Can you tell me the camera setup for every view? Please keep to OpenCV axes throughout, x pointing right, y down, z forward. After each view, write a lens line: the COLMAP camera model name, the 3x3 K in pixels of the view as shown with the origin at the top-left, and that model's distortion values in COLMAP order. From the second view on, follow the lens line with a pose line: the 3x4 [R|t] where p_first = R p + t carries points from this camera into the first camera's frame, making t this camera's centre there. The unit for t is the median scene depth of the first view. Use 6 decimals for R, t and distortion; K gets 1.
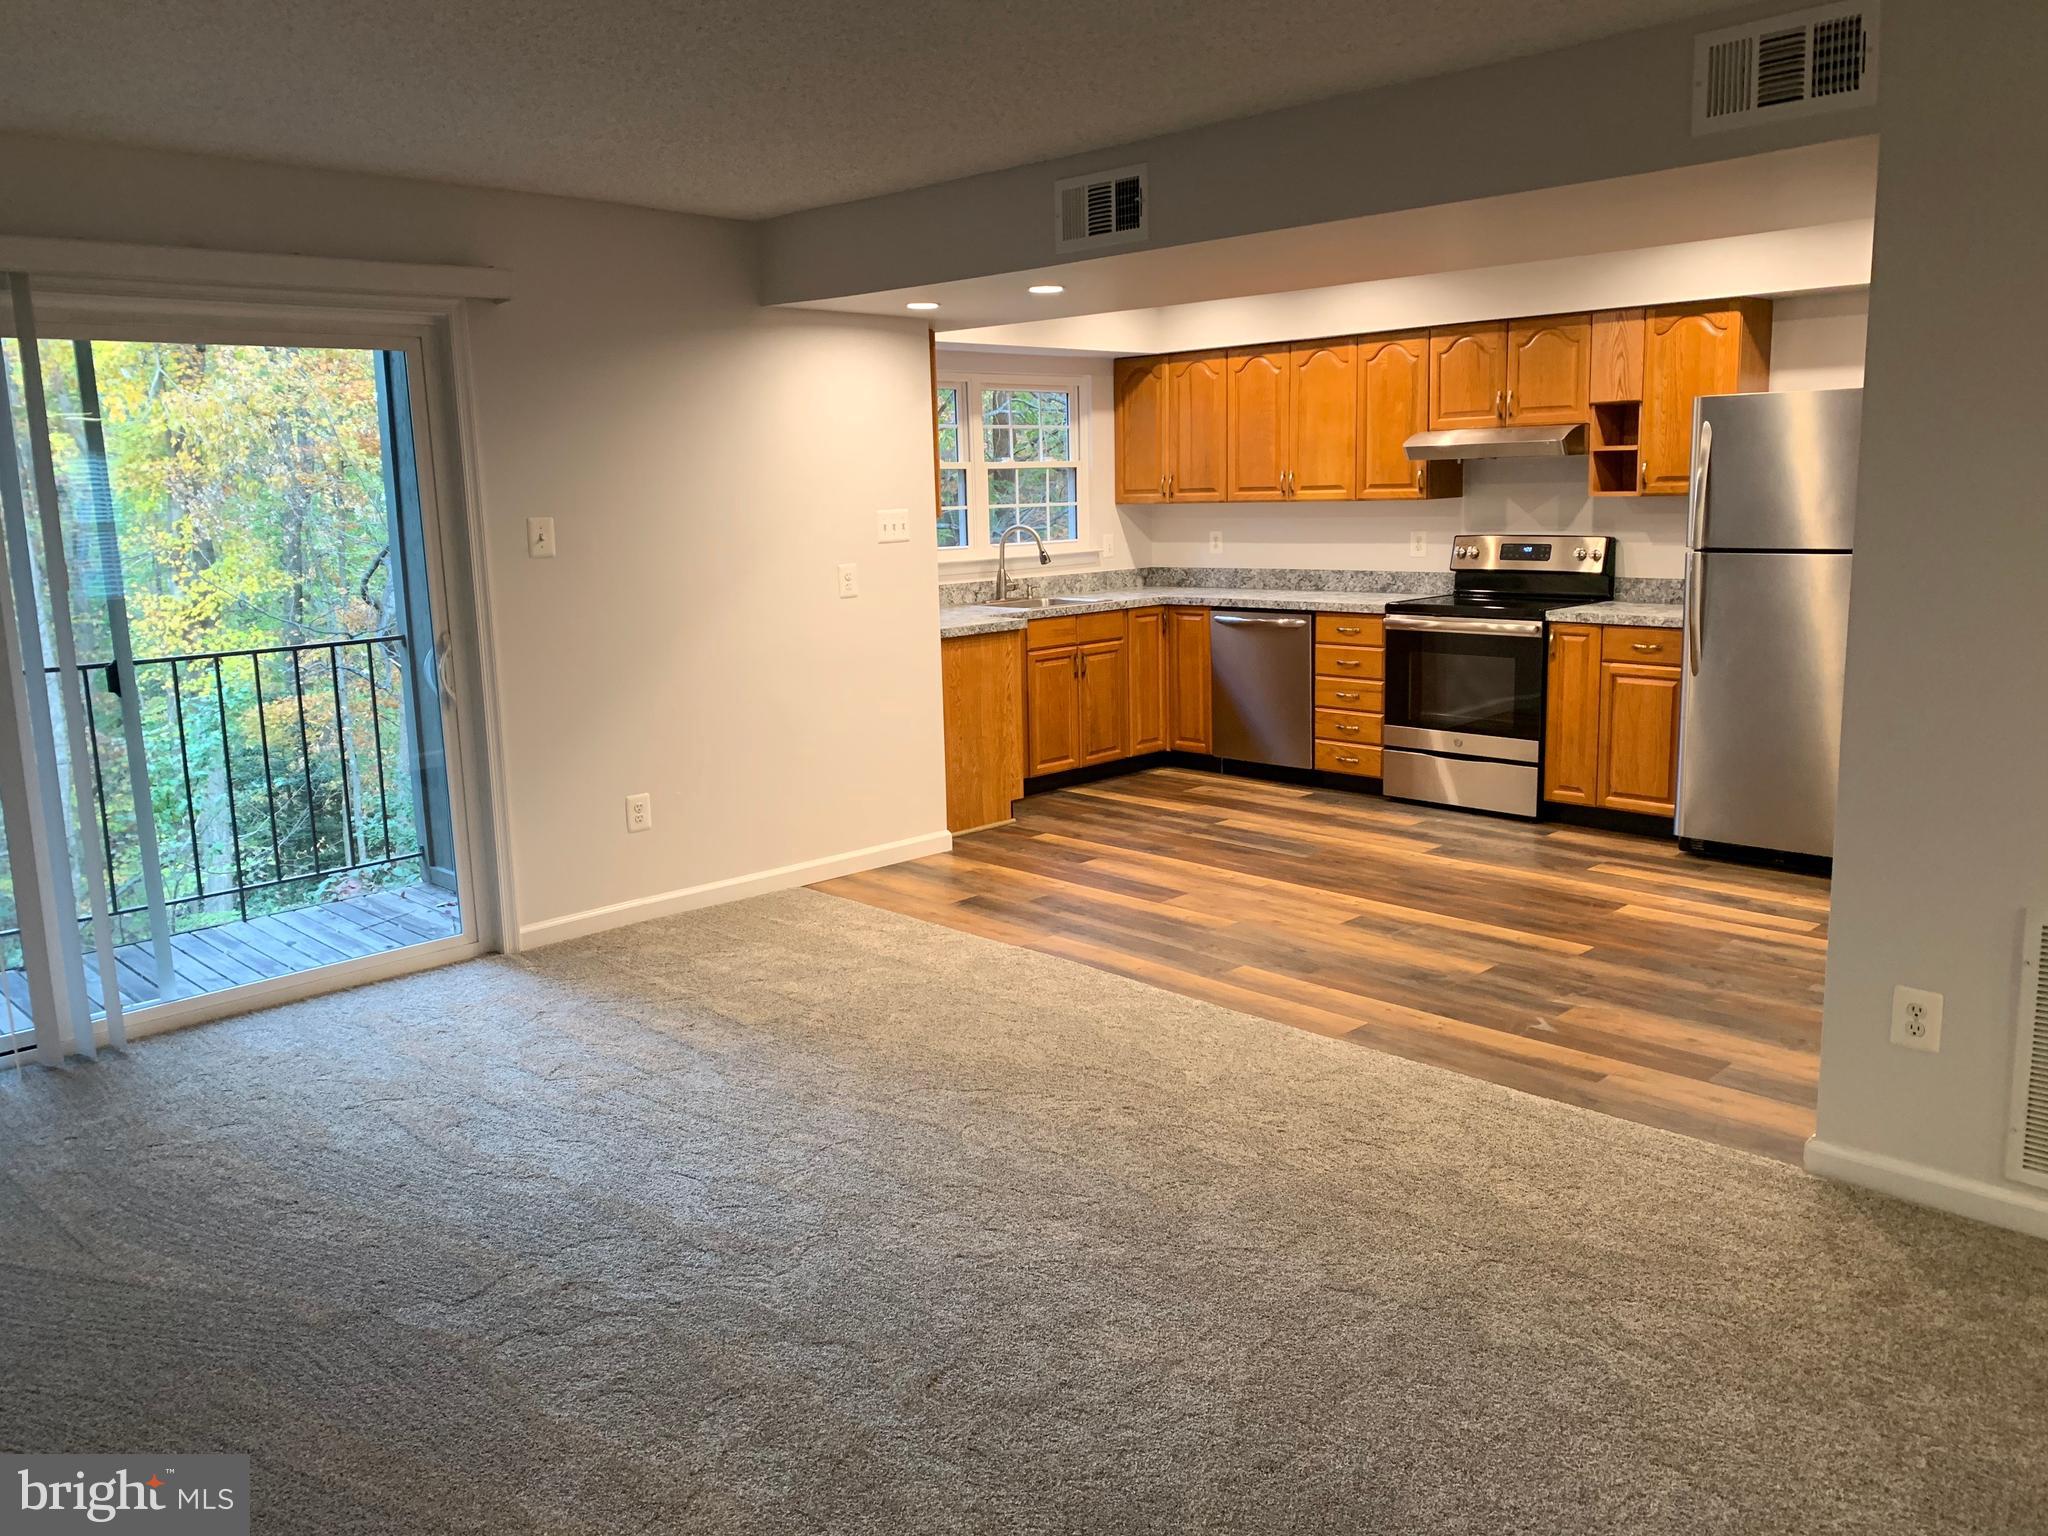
lens RADIAL K [[1565.6, 0, 1022.6], [0, 1565.6, 751.5], [0, 0, 1]] dist [0.143721, -0.376704]
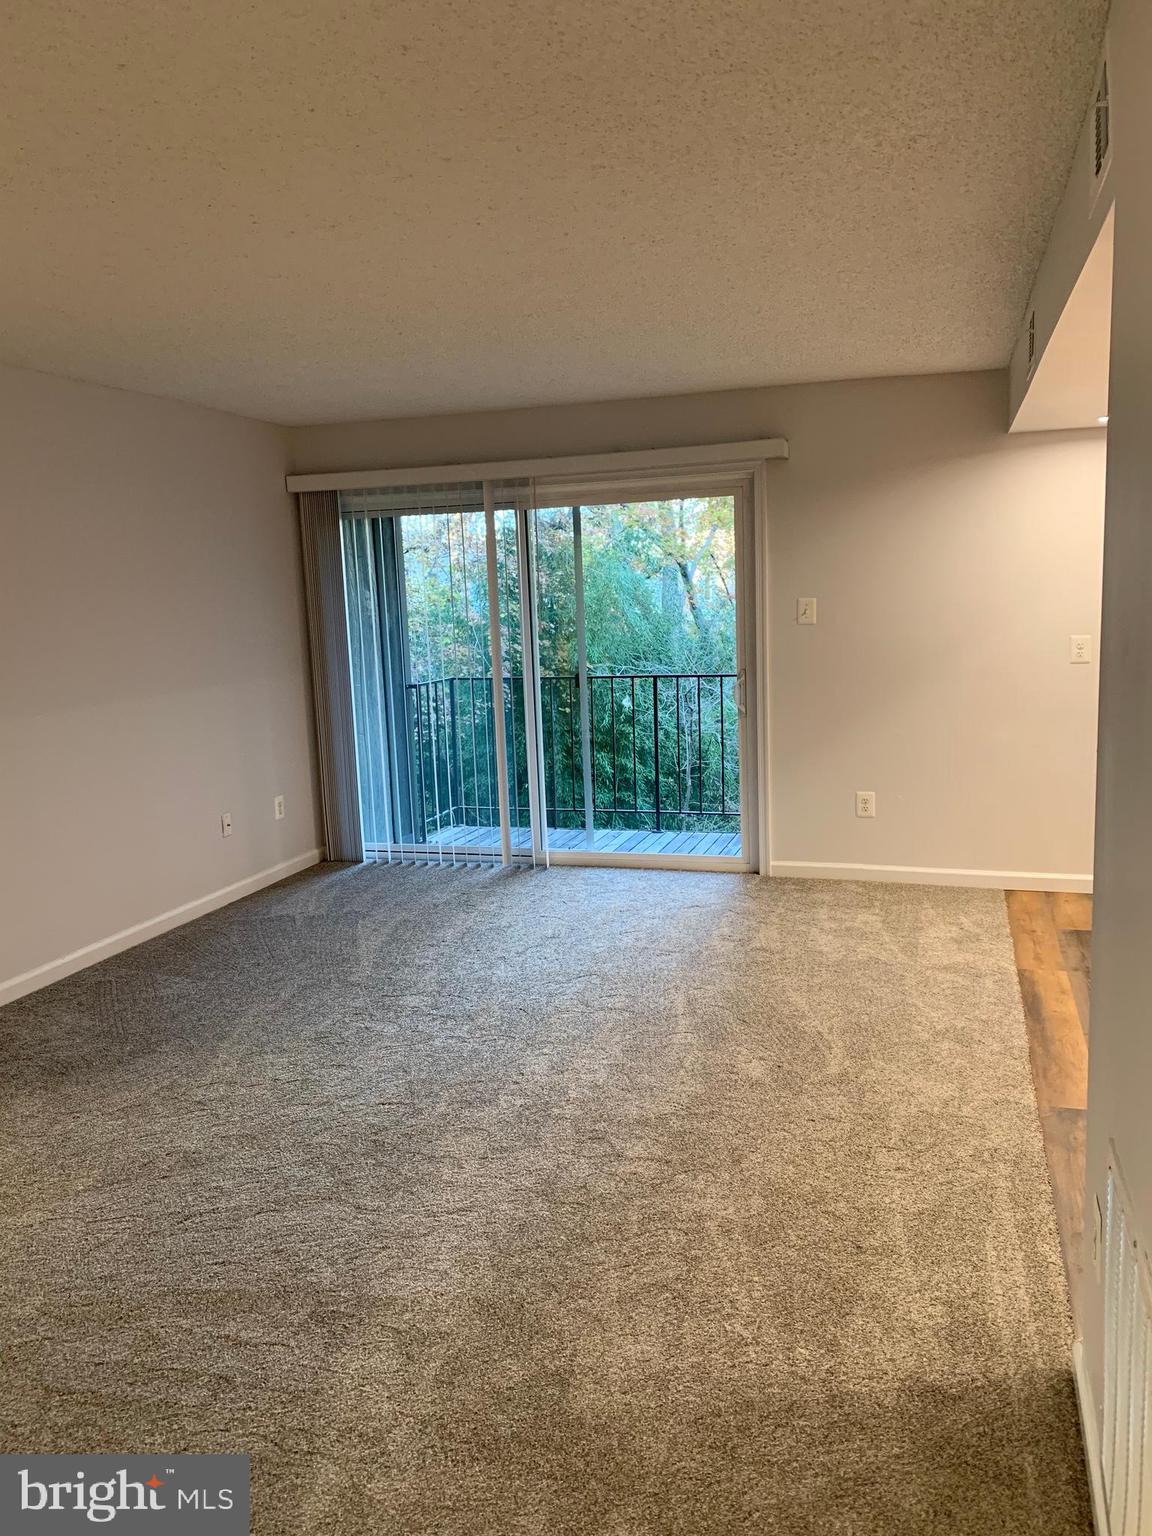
lens RADIAL K [[1174.2, 0, 579.6], [0, 1174.2, 759.3], [0, 0, 1]] dist [0.143721, -0.376704]
pose [[0.470013, 0.136305, -0.872072, 0.454792], [-0.126867, 0.988178, 0.086076, -0.049155], [0.873495, 0.070181, 0.481749, 0.209117]]
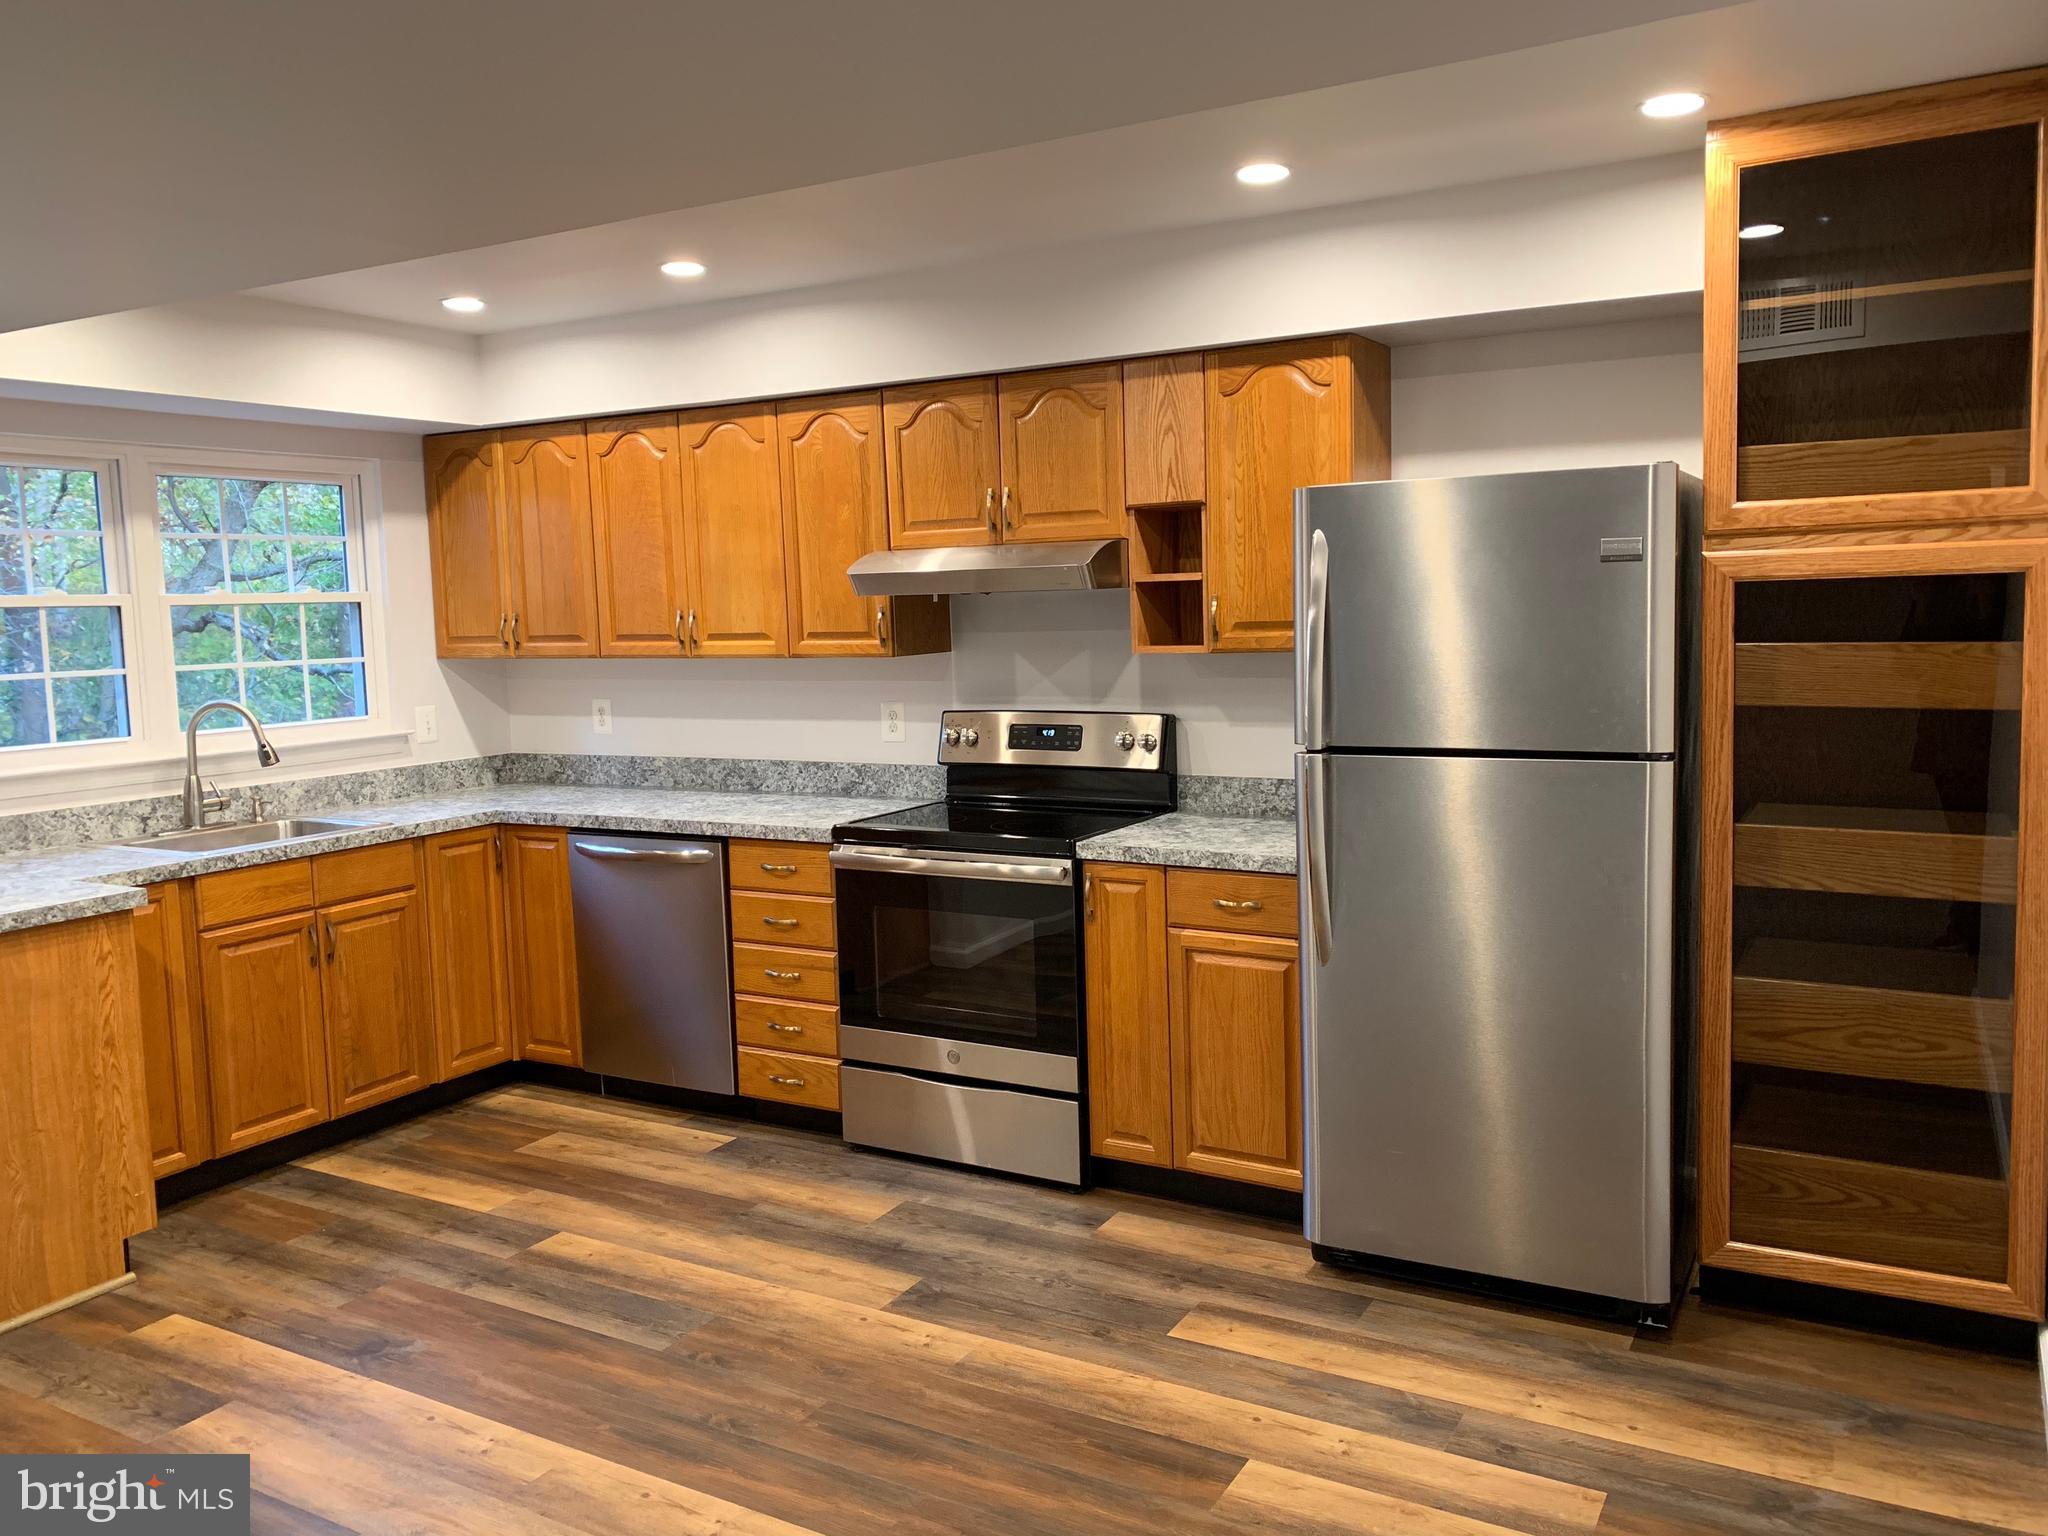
lens RADIAL K [[1568.0, 0, 1019.5], [0, 1568.0, 748.9], [0, 0, 1]] dist [0.172454, -0.387371]
pose [[0.965086, -0.026656, 0.260573, 0.149518], [0.048500, 0.995792, -0.077761, -0.076402], [-0.257403, 0.087684, 0.962317, 0.413213]]
